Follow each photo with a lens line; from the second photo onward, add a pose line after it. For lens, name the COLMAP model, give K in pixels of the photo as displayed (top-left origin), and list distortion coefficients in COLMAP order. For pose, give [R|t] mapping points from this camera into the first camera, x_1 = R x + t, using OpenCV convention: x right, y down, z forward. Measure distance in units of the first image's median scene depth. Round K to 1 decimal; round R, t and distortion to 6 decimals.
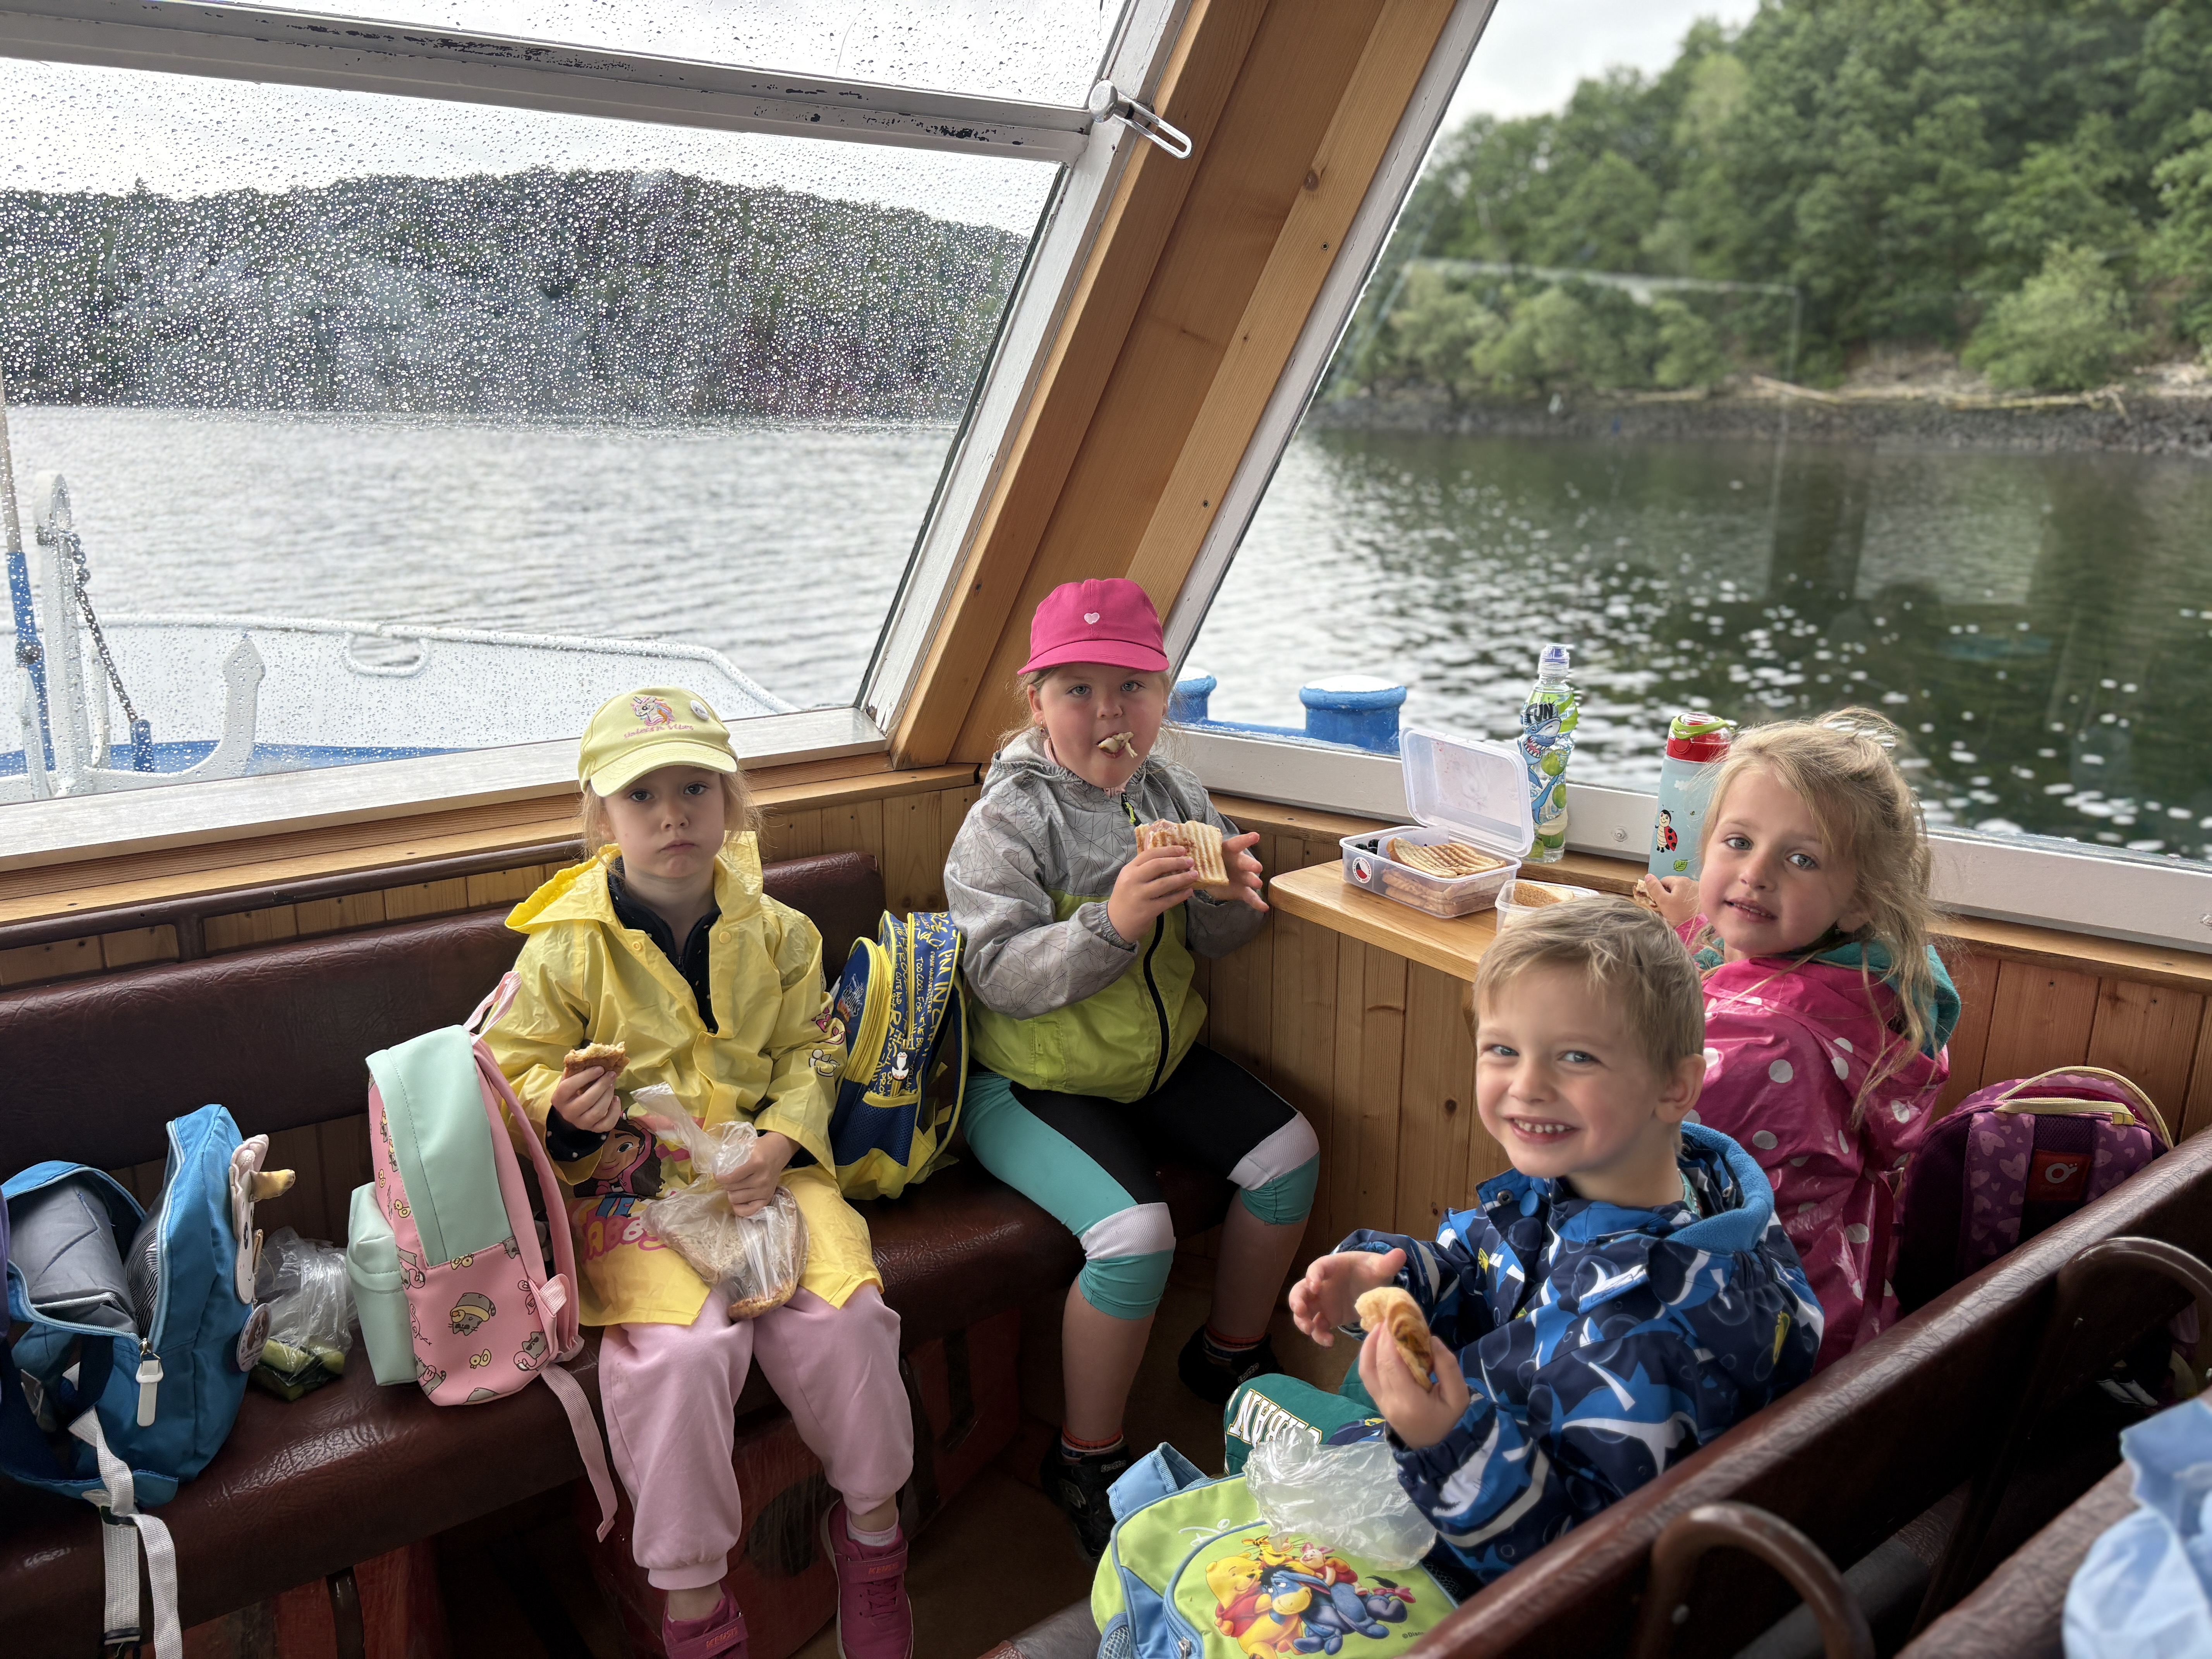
lens RADIAL K [[1649.3, 0, 1113.5], [0, 1649.3, 851.1], [0, 0, 1]] dist [0.050073, -0.068138]
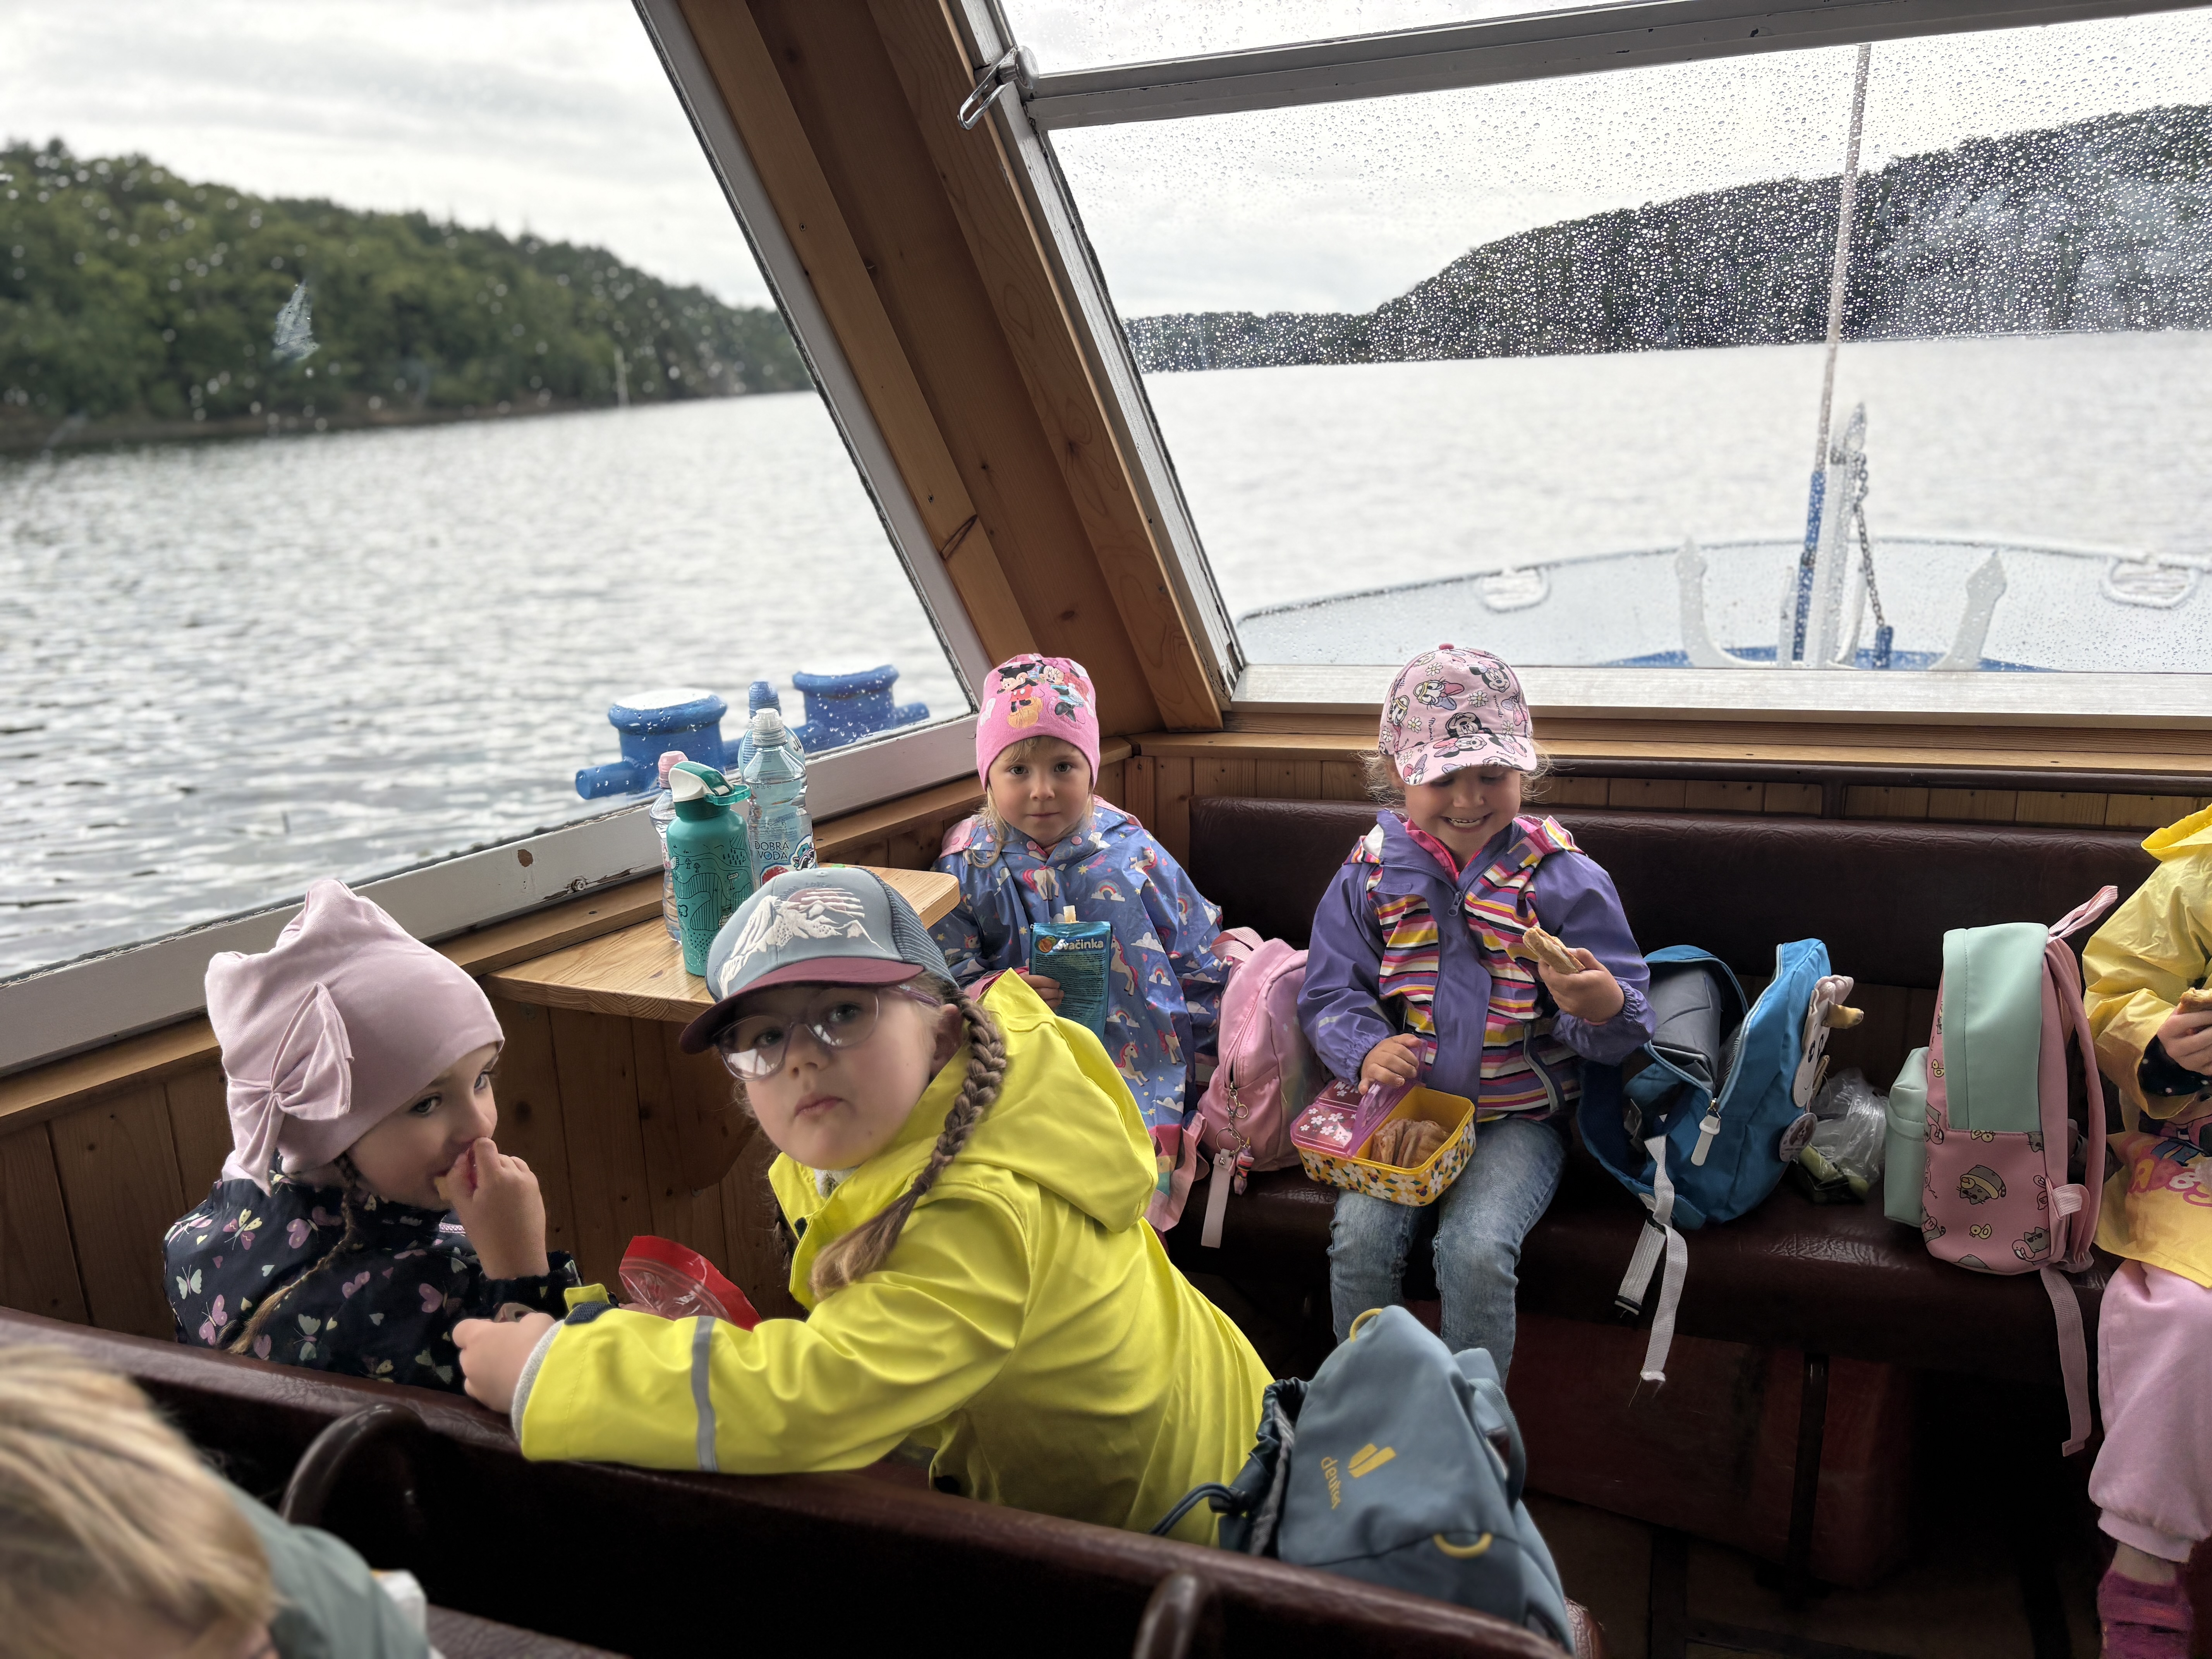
lens RADIAL K [[1649.3, 0, 1113.5], [0, 1649.3, 851.1], [0, 0, 1]] dist [0.050073, -0.068138]
pose [[0.547611, 0.199719, -0.812548, 0.127571], [-0.167831, 0.977578, 0.127174, 0.026216], [0.819728, 0.066729, 0.568852, -0.071693]]
